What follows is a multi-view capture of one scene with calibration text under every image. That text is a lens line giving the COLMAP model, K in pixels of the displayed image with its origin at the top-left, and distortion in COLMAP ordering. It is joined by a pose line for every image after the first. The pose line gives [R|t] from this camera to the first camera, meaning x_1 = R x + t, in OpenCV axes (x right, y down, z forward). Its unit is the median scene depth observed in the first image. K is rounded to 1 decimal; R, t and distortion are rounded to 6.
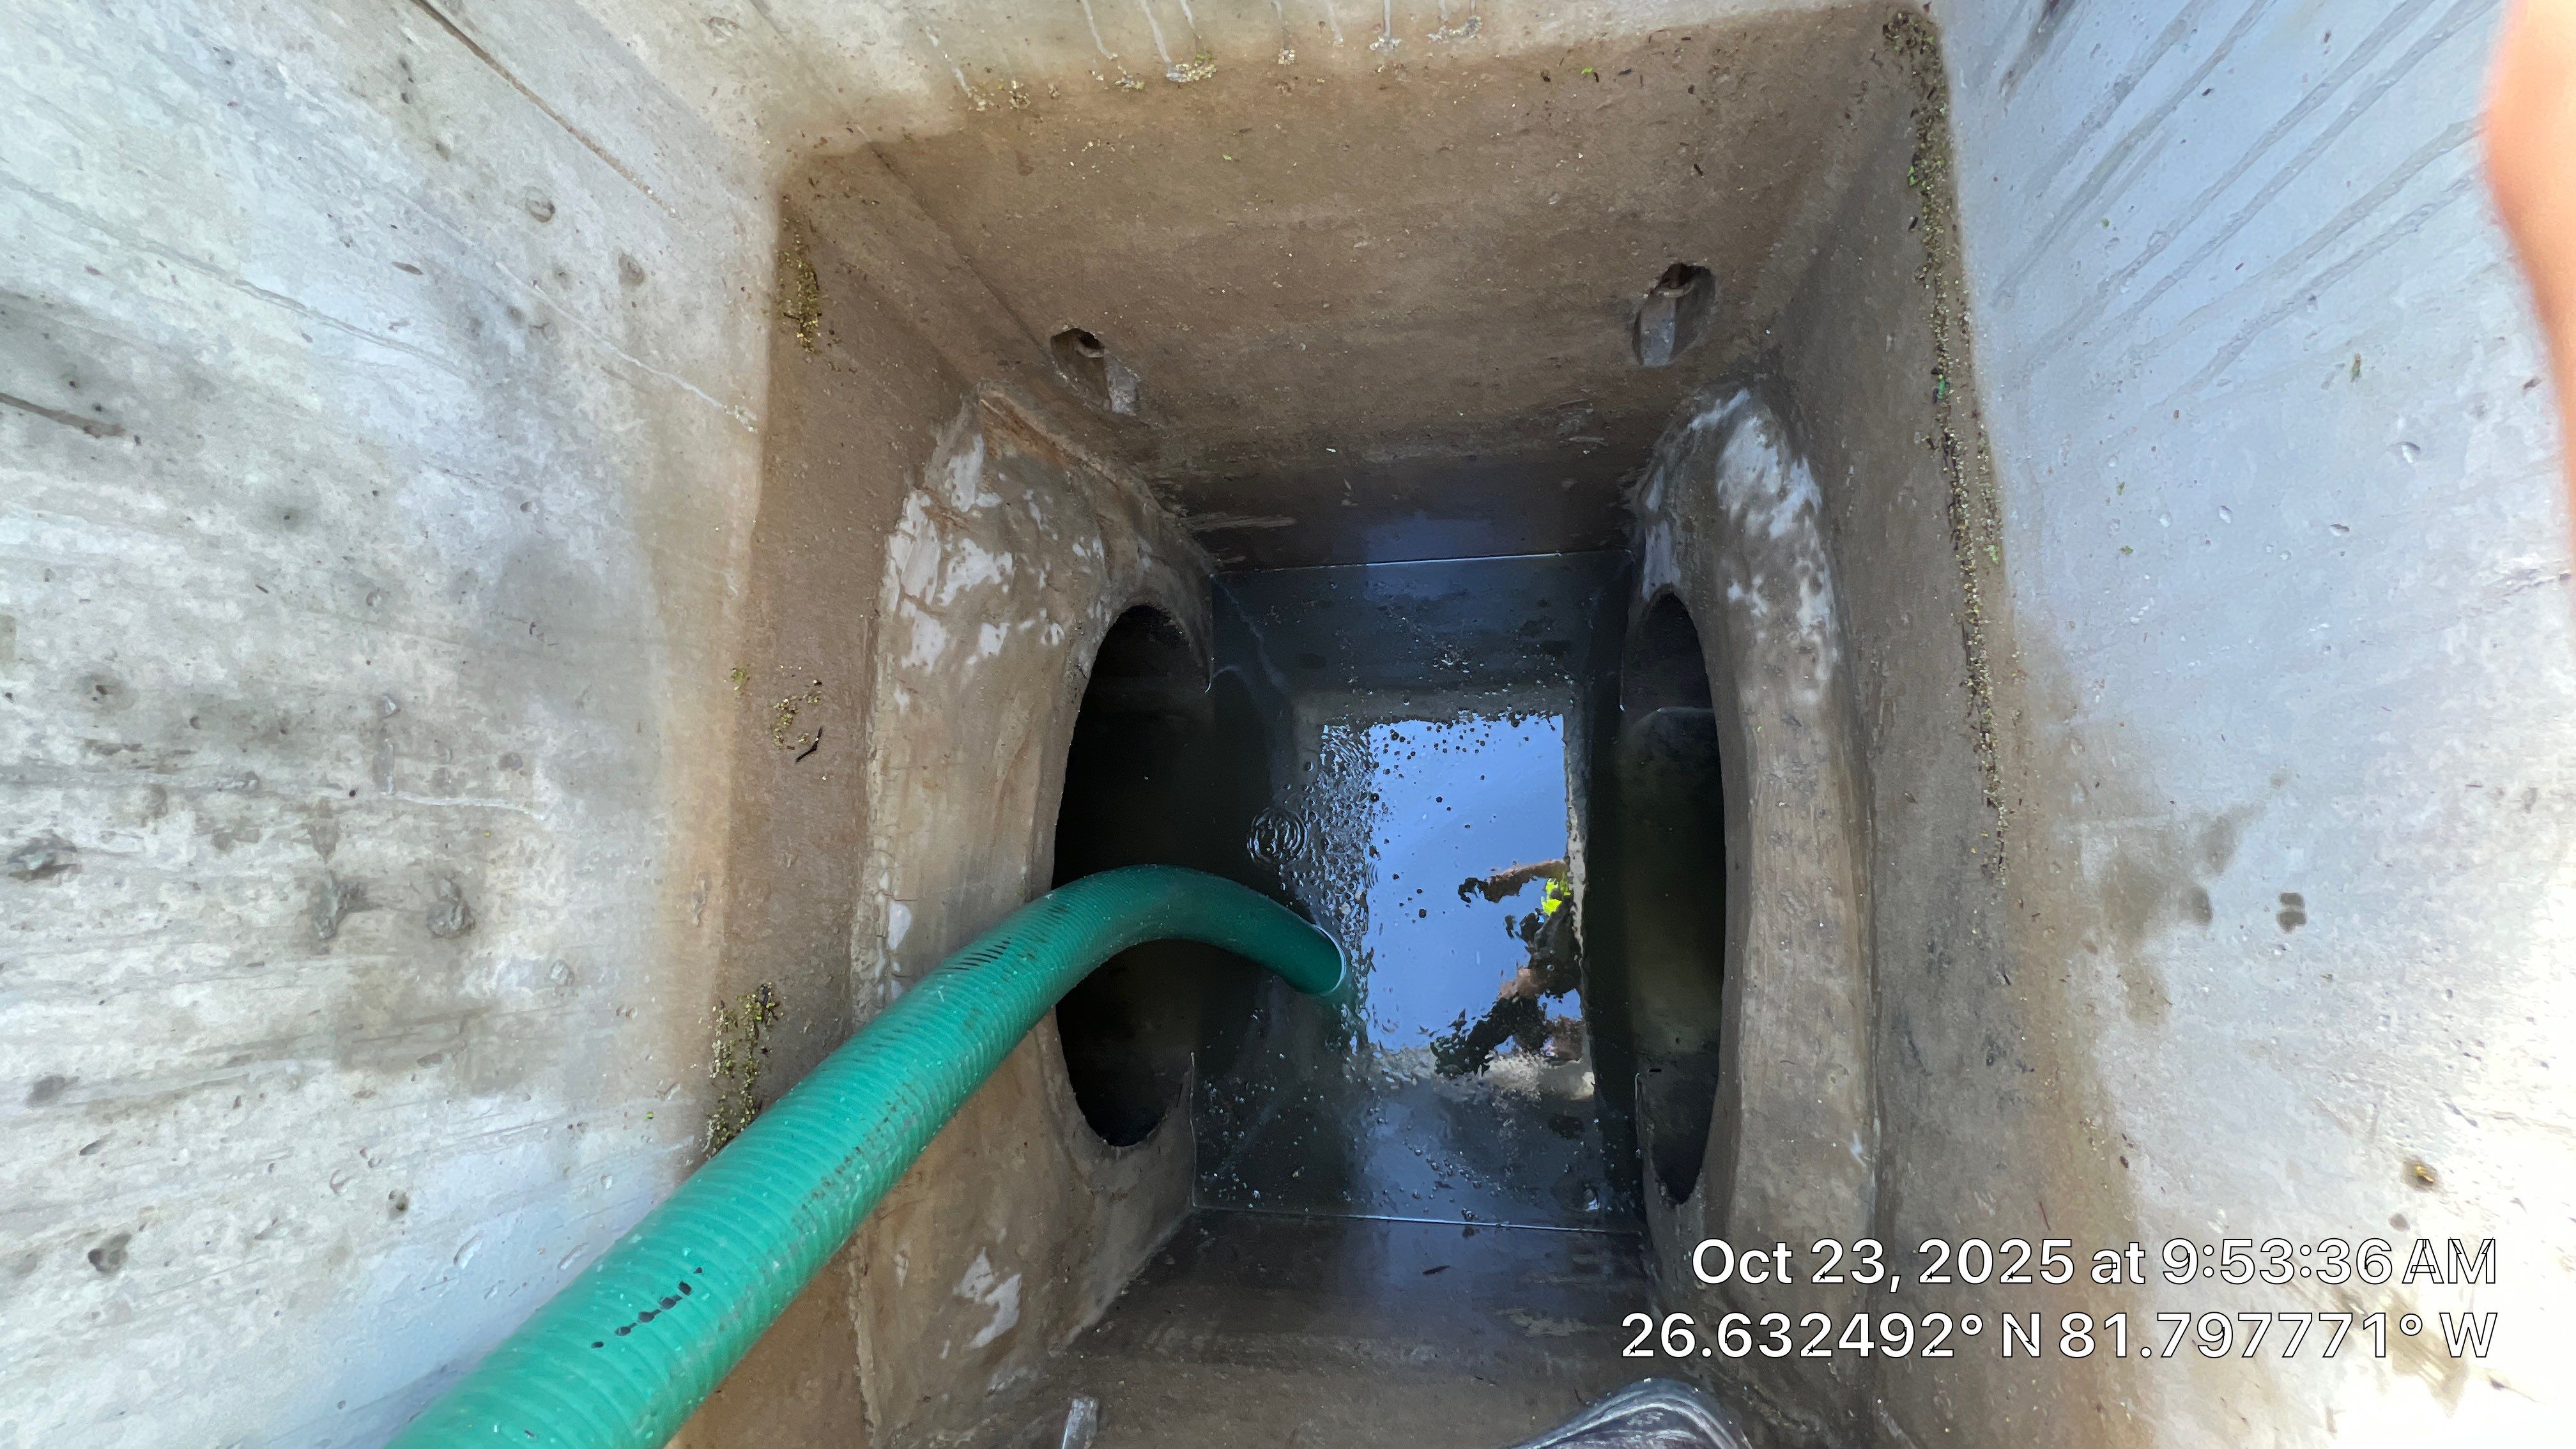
lens RADIAL K [[1047.6, 0, 1276.9], [0, 1047.6, 728.1], [0, 0, 1]] dist [-0.000980, 0.000532]
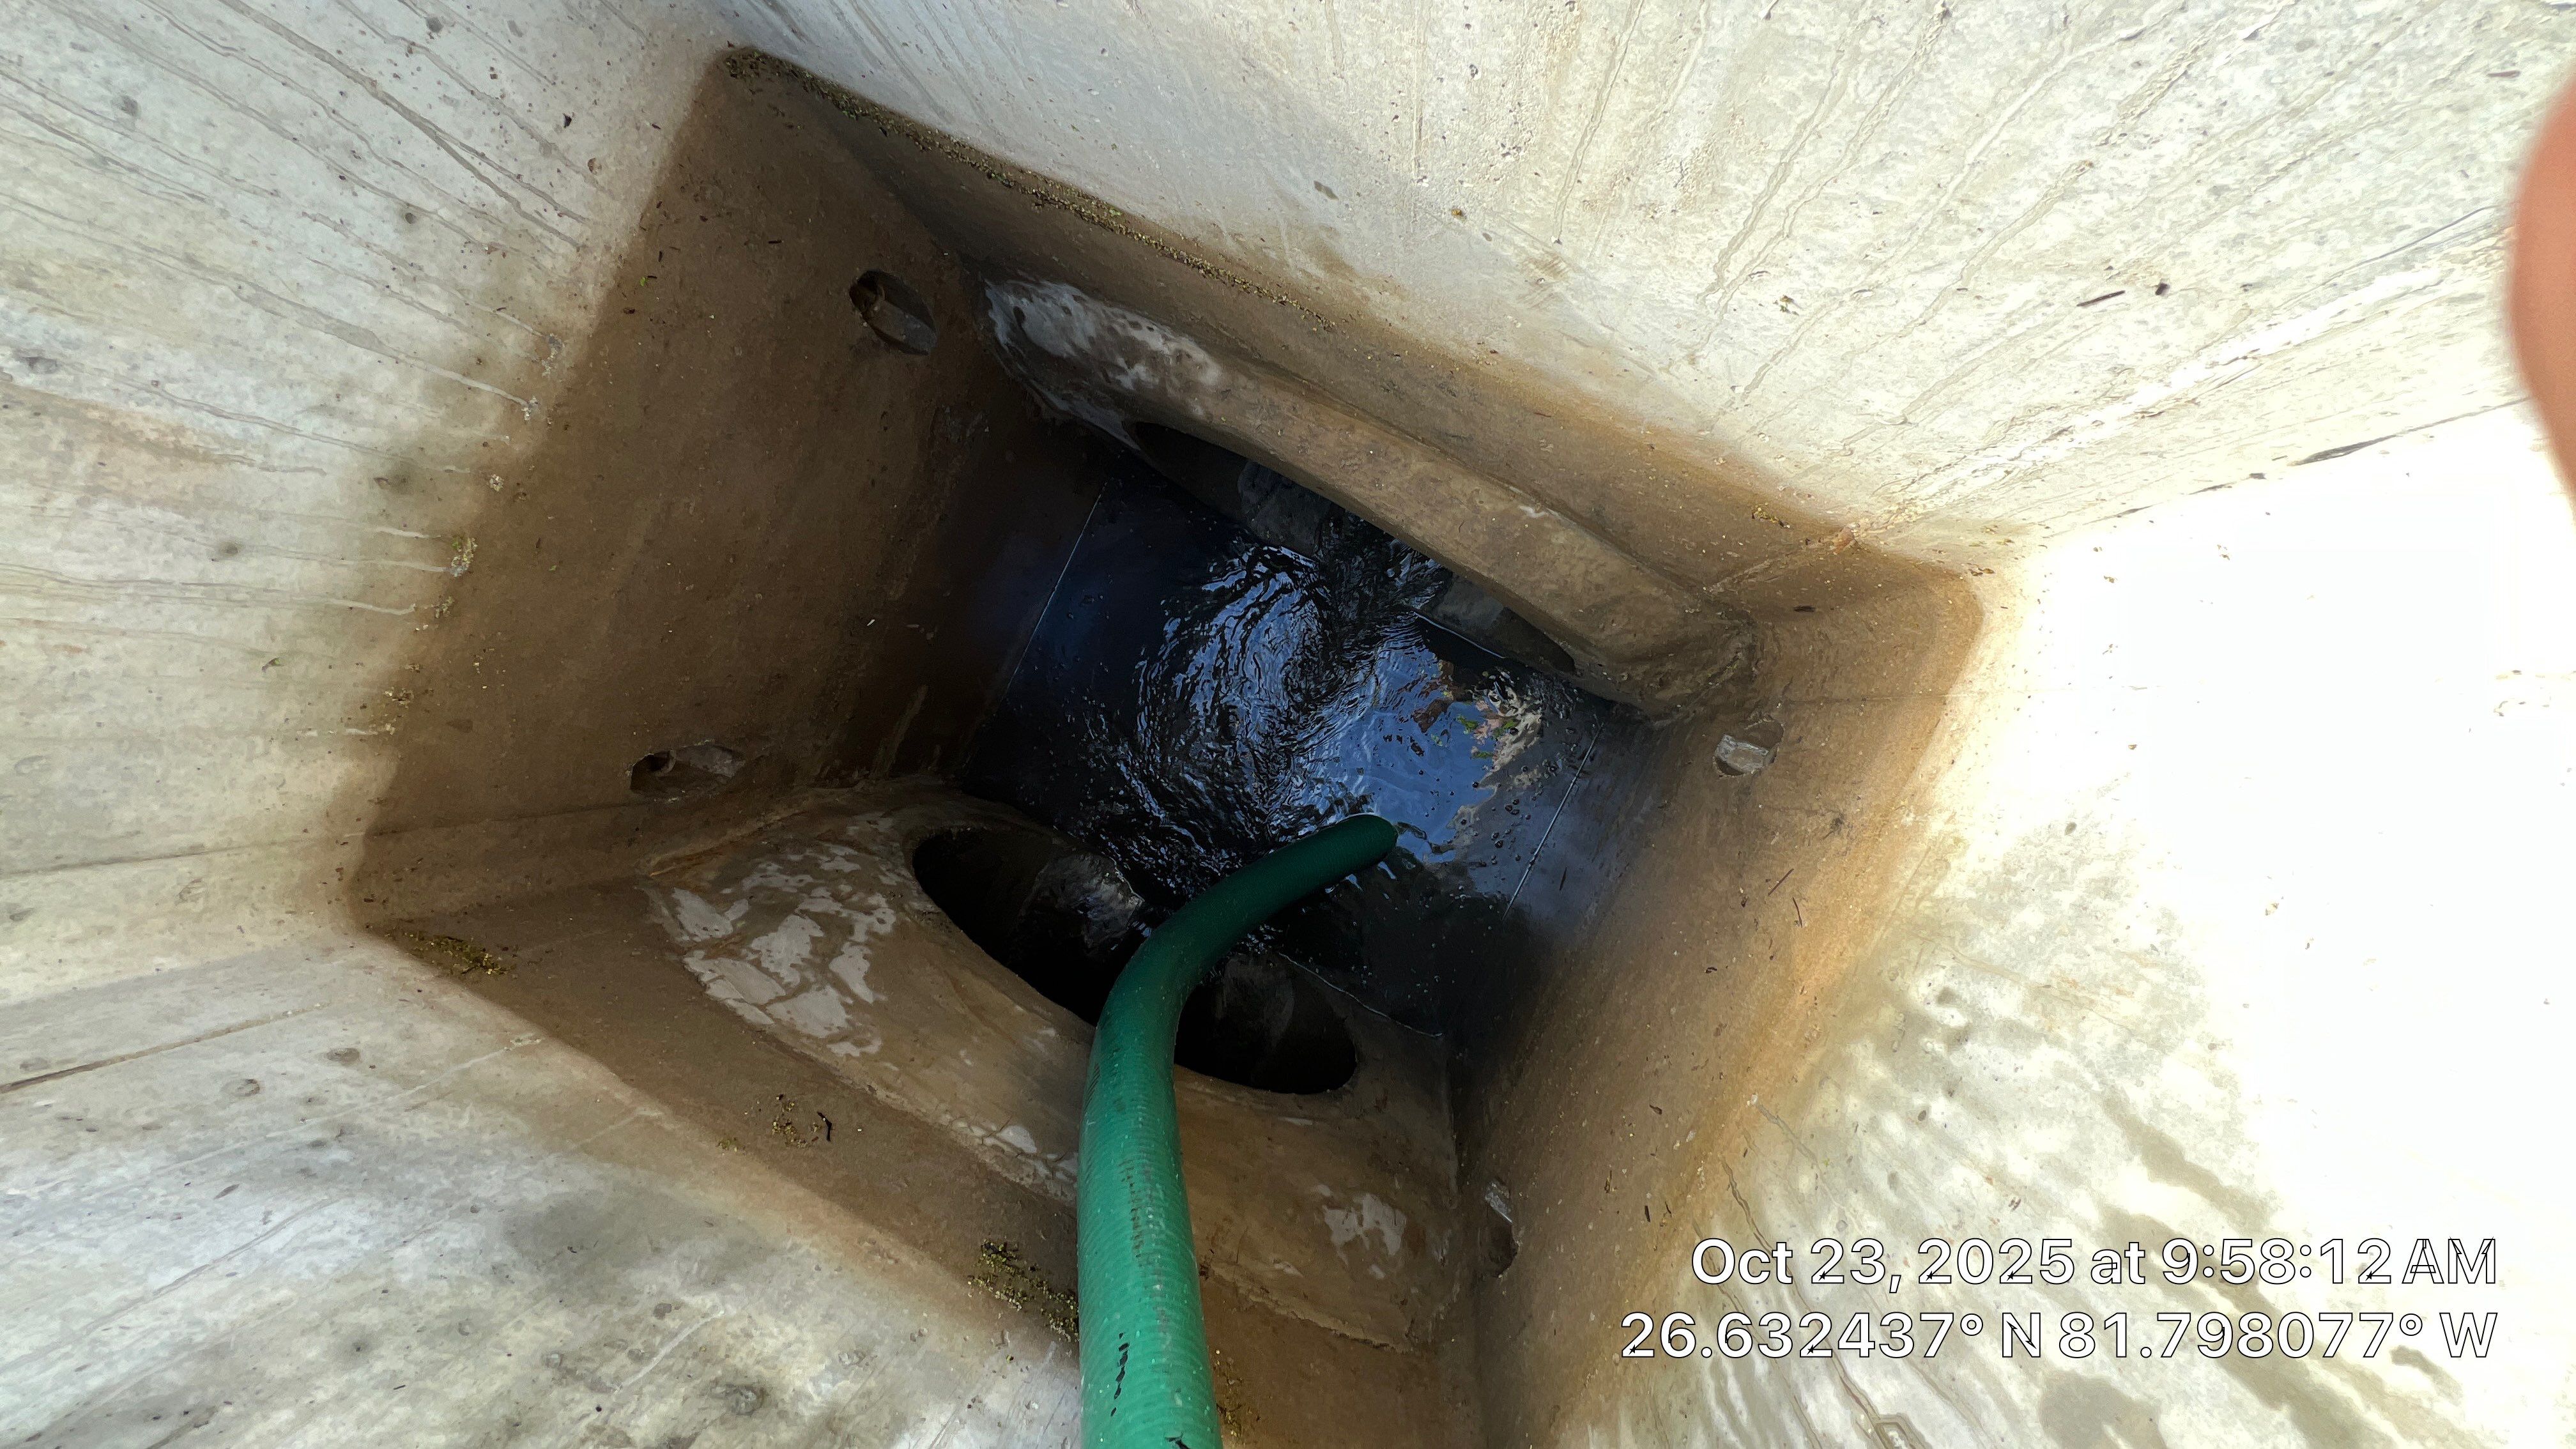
lens RADIAL K [[1046.9, 0, 1288.0], [0, 1046.9, 724.5], [0, 0, 1]] dist [-0.000792, -0.000260]
pose [[0.456003, -0.879814, 0.134119, 0.016977], [0.883771, 0.465419, 0.048317, 0.214012], [-0.104931, 0.096498, 0.989787, -0.234298]]
